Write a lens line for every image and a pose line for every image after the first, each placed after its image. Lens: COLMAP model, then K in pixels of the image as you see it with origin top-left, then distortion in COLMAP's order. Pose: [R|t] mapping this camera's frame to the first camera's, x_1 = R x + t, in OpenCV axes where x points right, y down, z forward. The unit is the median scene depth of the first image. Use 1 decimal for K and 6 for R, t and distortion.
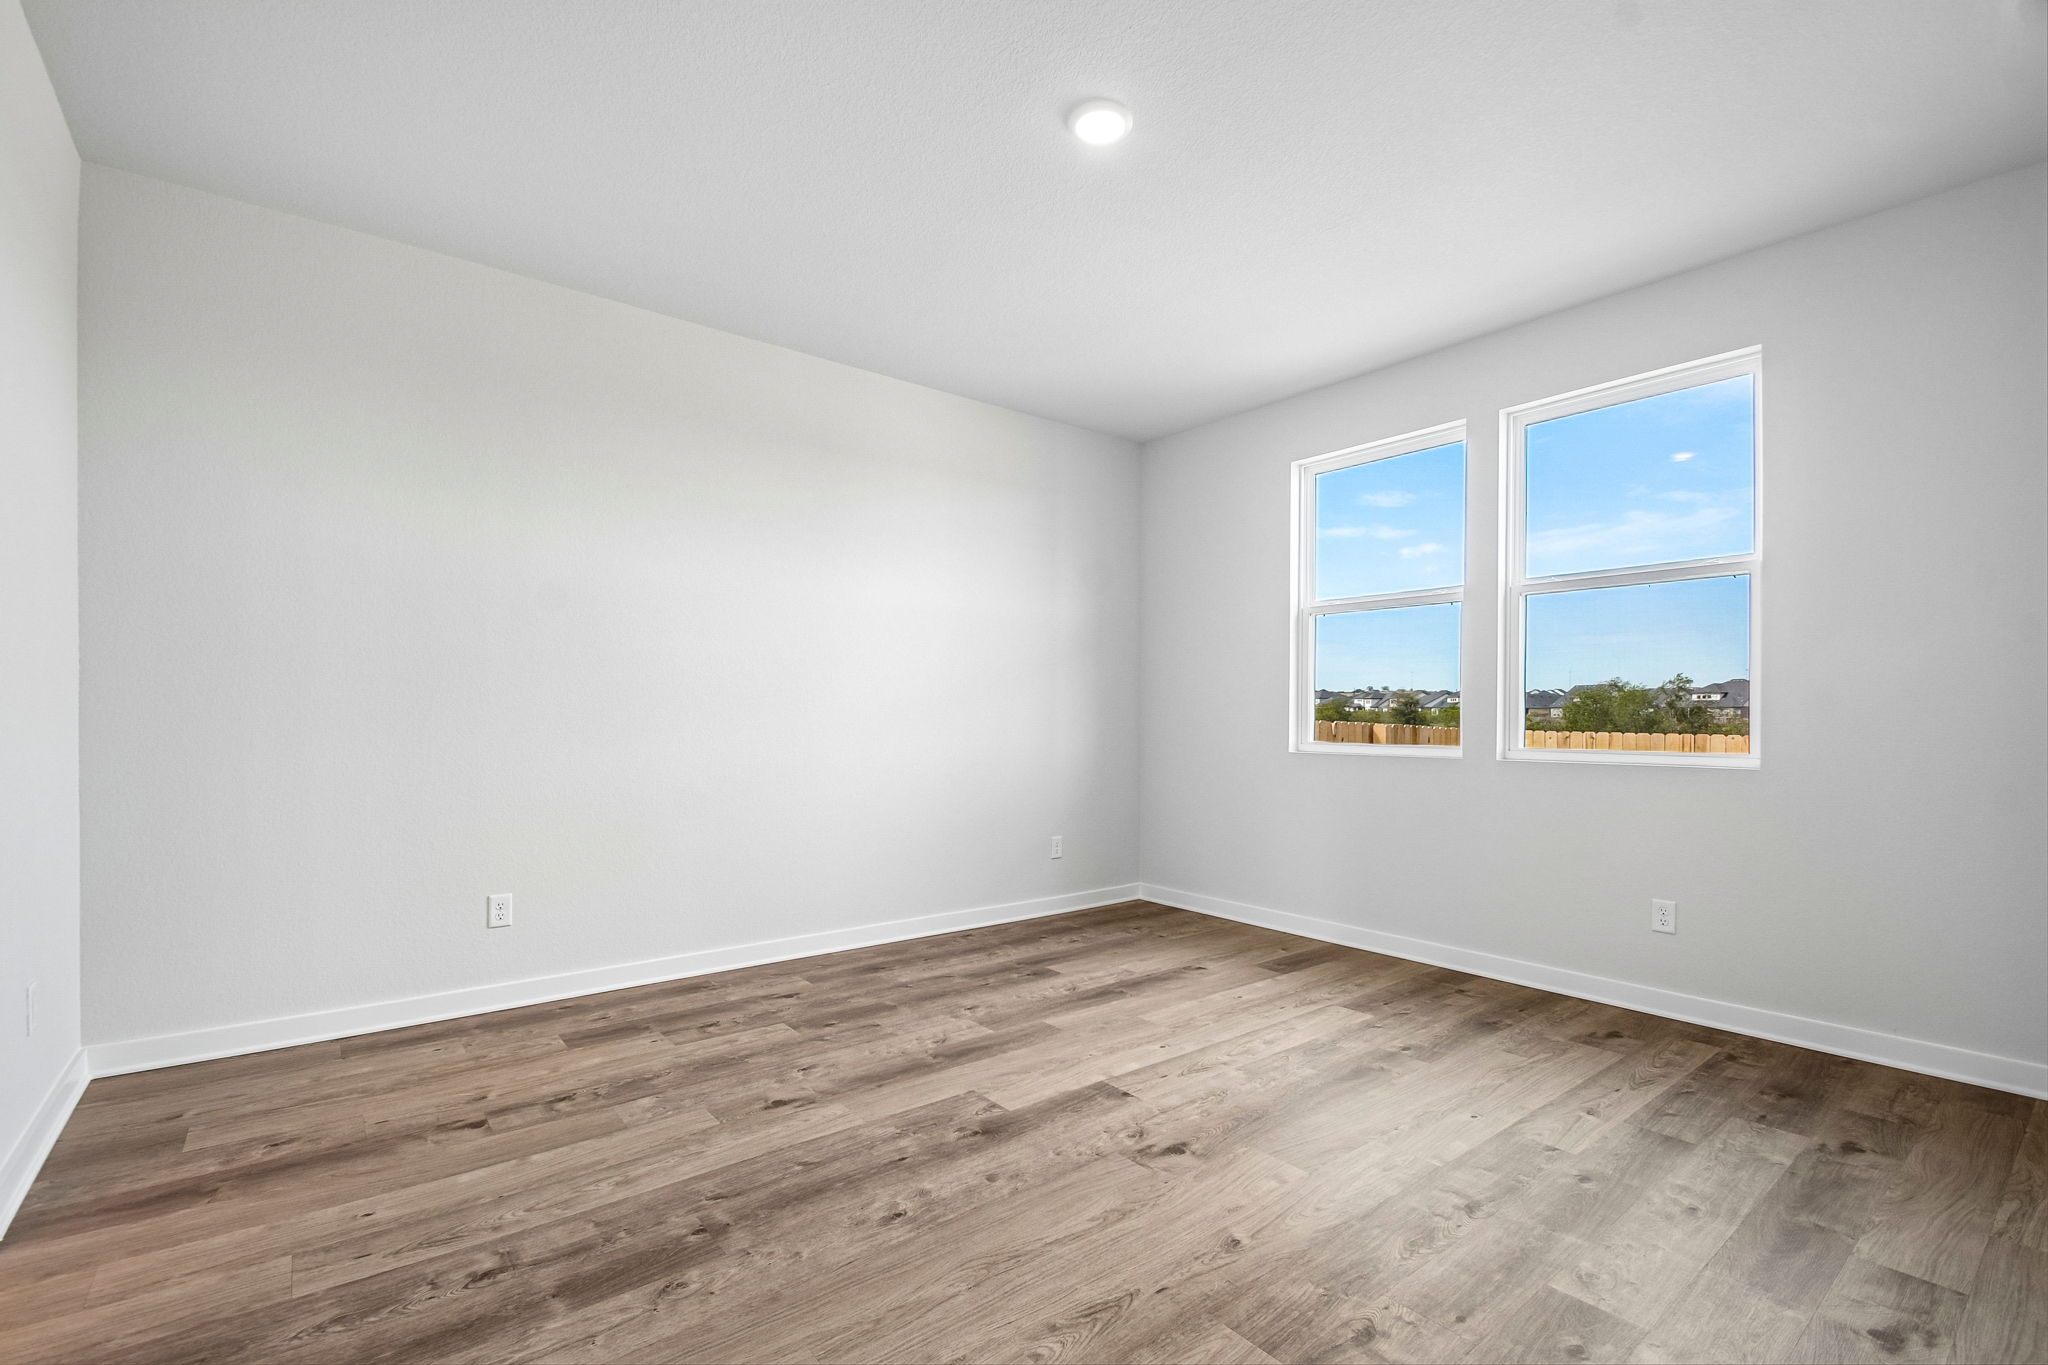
lens RADIAL K [[898.8, 0, 1018.7], [0, 898.8, 715.3], [0, 0, 1]] dist [0.008624, -0.014386]
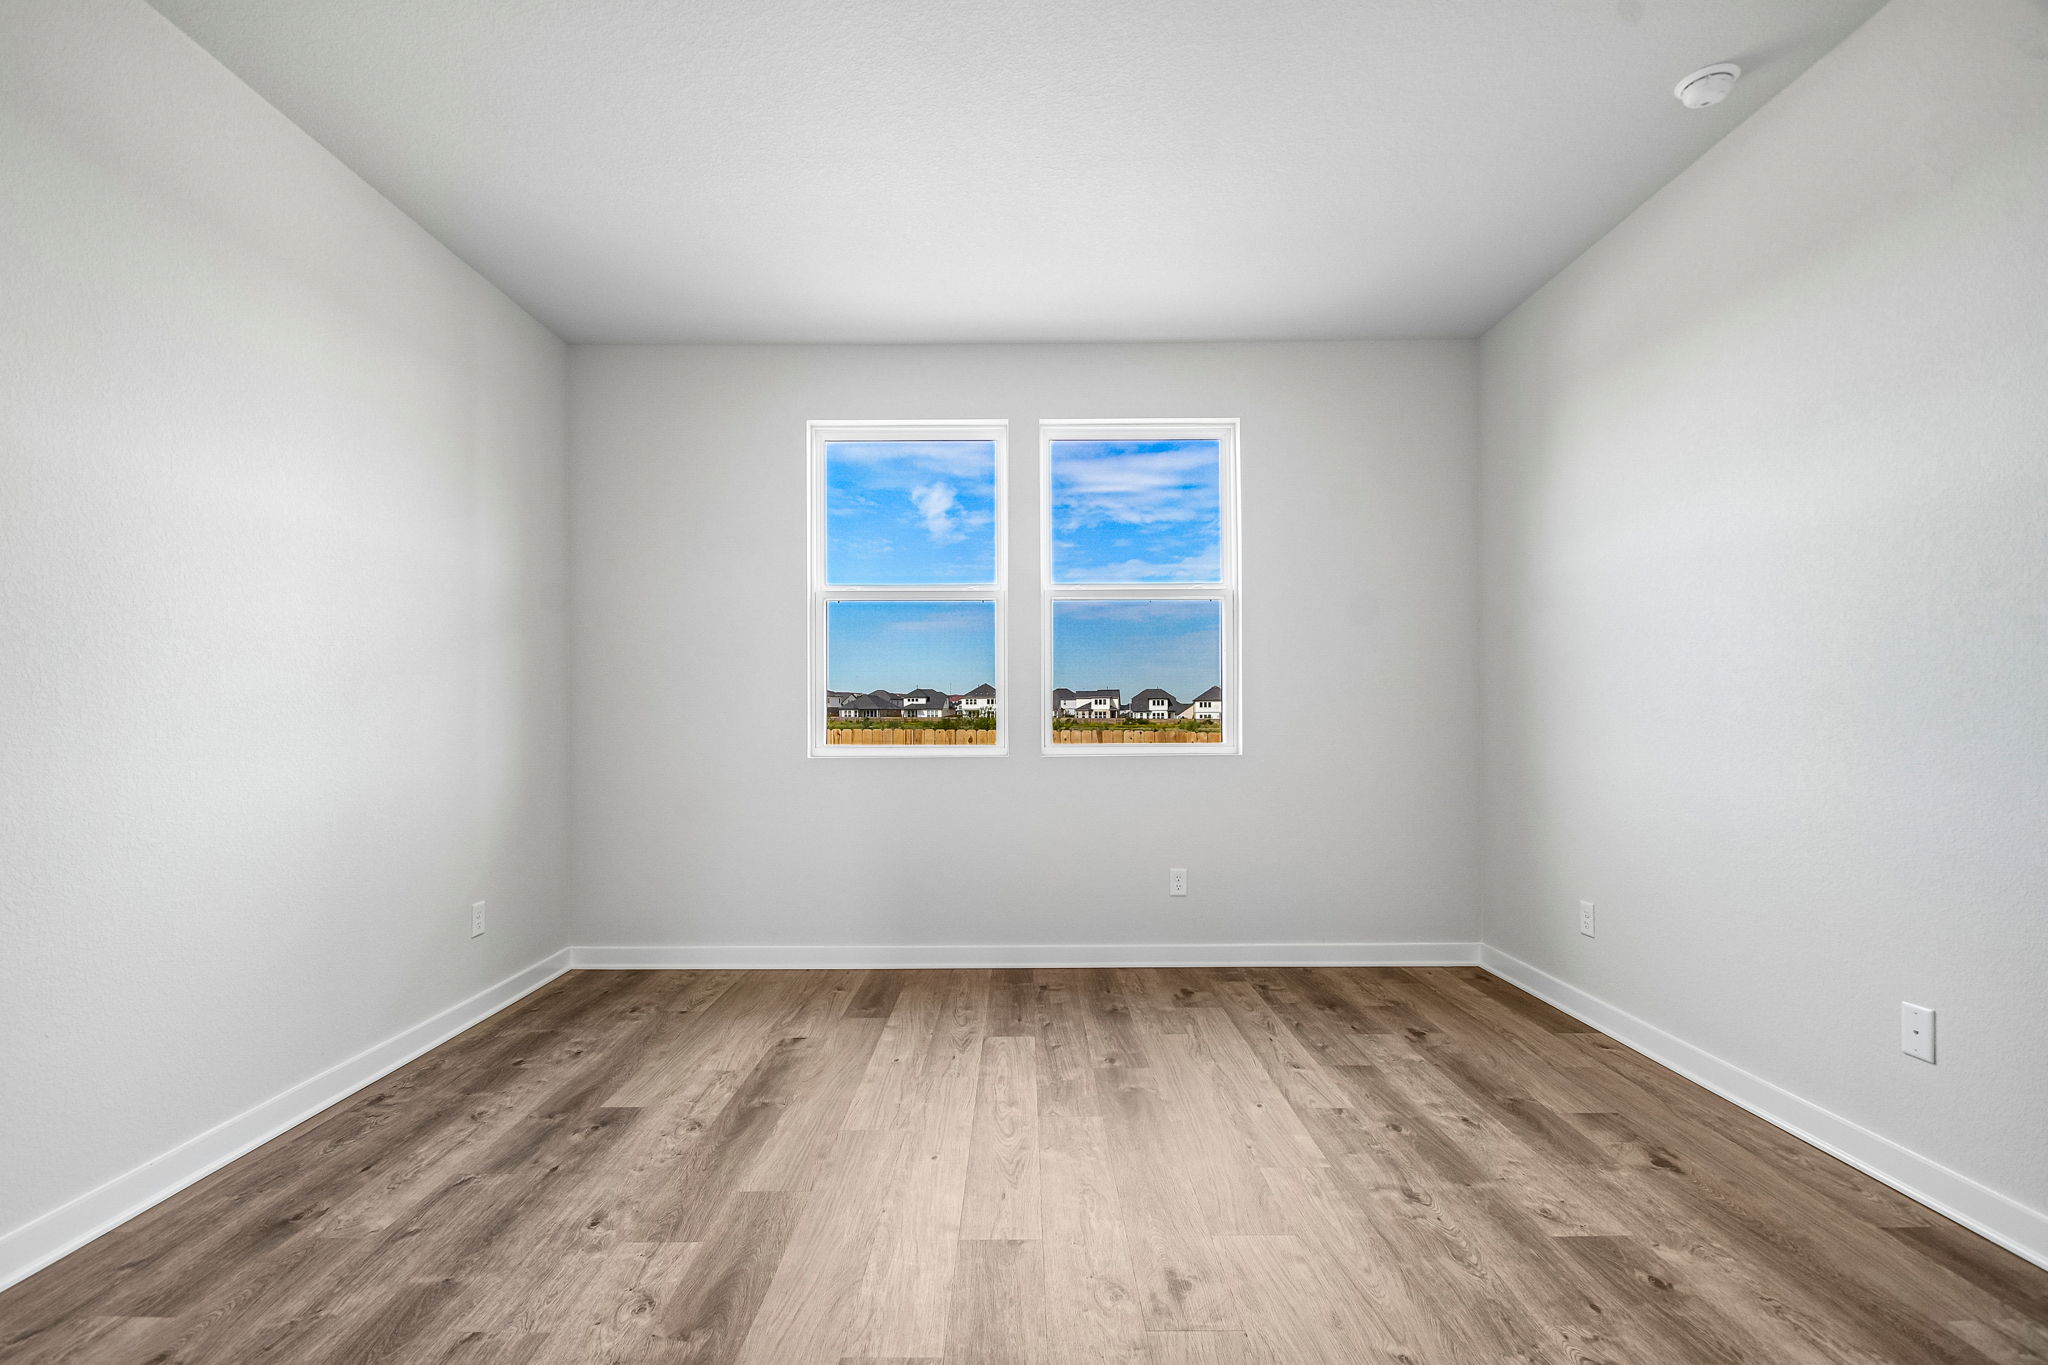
lens RADIAL K [[898.8, 0, 1018.7], [0, 898.8, 715.3], [0, 0, 1]] dist [0.008624, -0.014386]
pose [[0.623099, -0.007222, 0.782110, -0.308006], [0.007937, 0.999964, 0.002910, -0.001018], [-0.782103, 0.004395, 0.623134, 0.387901]]
